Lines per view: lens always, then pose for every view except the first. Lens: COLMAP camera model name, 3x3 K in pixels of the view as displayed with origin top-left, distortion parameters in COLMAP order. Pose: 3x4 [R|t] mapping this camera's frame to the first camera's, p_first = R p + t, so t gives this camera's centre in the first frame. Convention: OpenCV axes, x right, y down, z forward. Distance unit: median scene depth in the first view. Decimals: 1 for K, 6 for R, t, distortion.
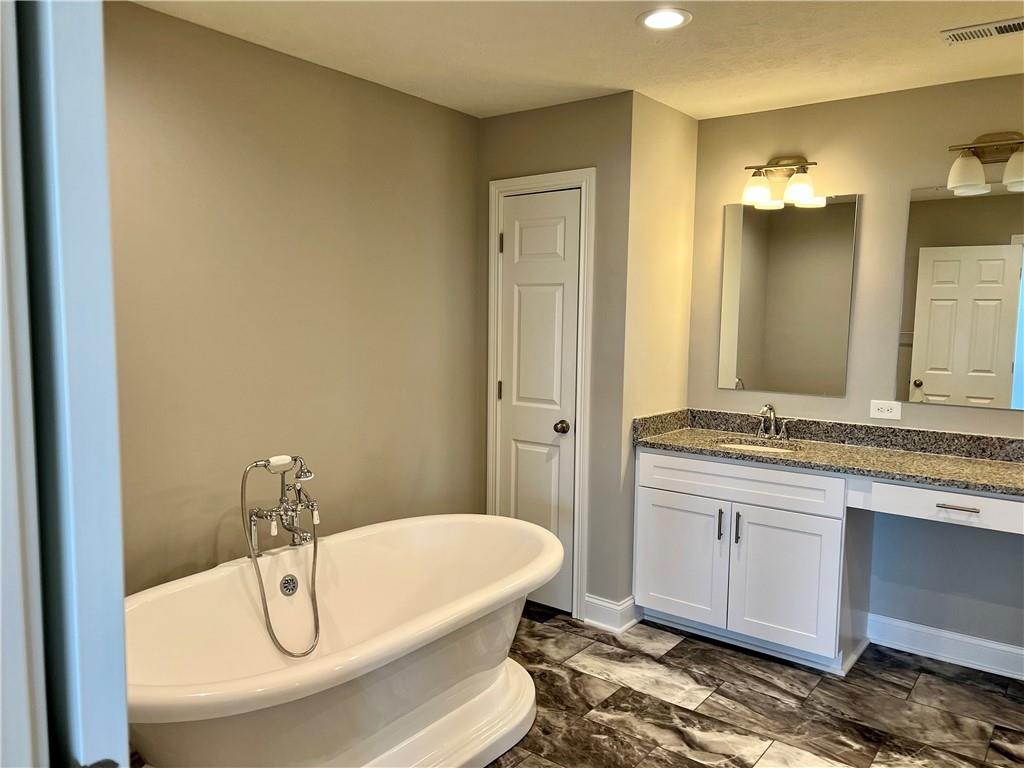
lens RADIAL K [[775.0, 0, 511.5], [0, 775.0, 384.7], [0, 0, 1]] dist [0.059714, -0.056795]
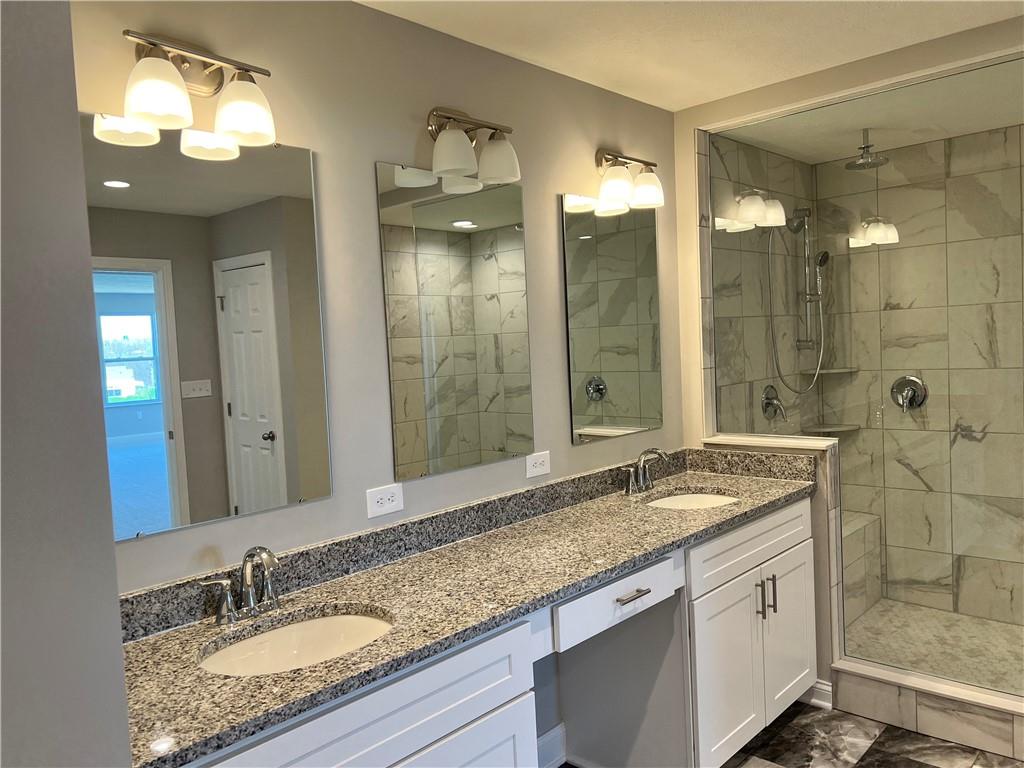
lens RADIAL K [[775.0, 0, 513.2], [0, 775.0, 386.5], [0, 0, 1]] dist [0.059714, -0.056795]
pose [[0.100521, -0.078803, 0.991809, -0.135019], [0.144488, 0.987447, 0.063812, -0.086282], [-0.984387, 0.136890, 0.110645, 0.835733]]
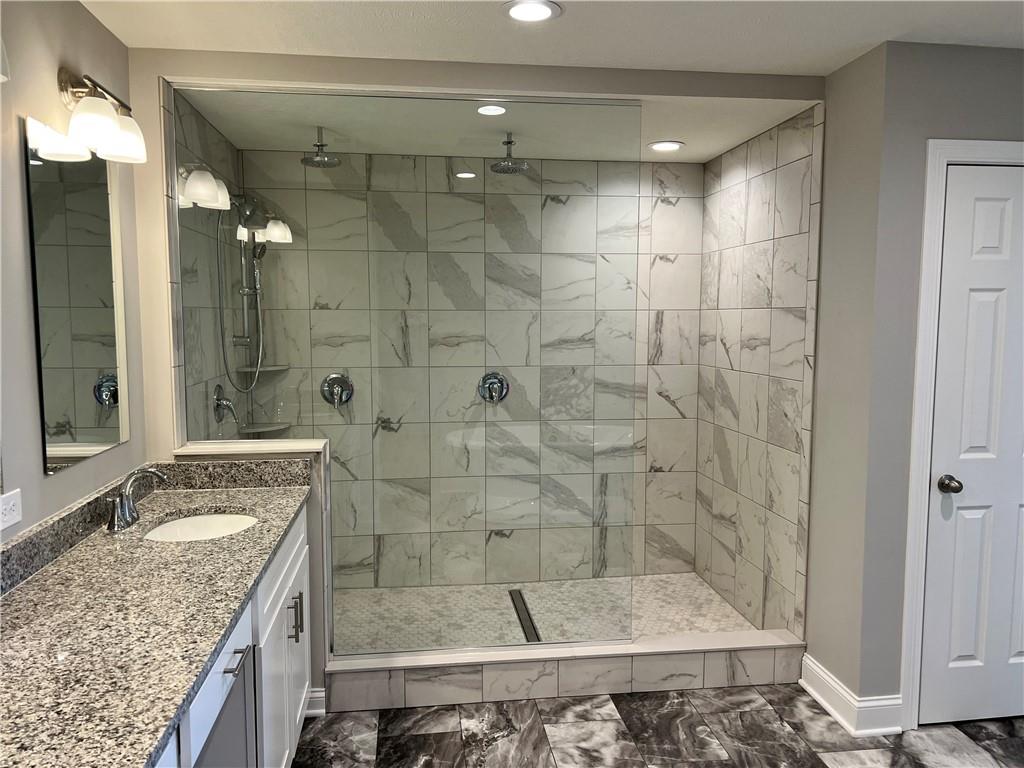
lens RADIAL K [[775.0, 0, 510.3], [0, 775.0, 393.7], [0, 0, 1]] dist [0.059714, -0.056795]
pose [[-0.698513, -0.088746, 0.710073, 0.018890], [0.054119, 0.982887, 0.176080, -0.109528], [-0.713548, 0.161422, -0.681757, 1.014543]]
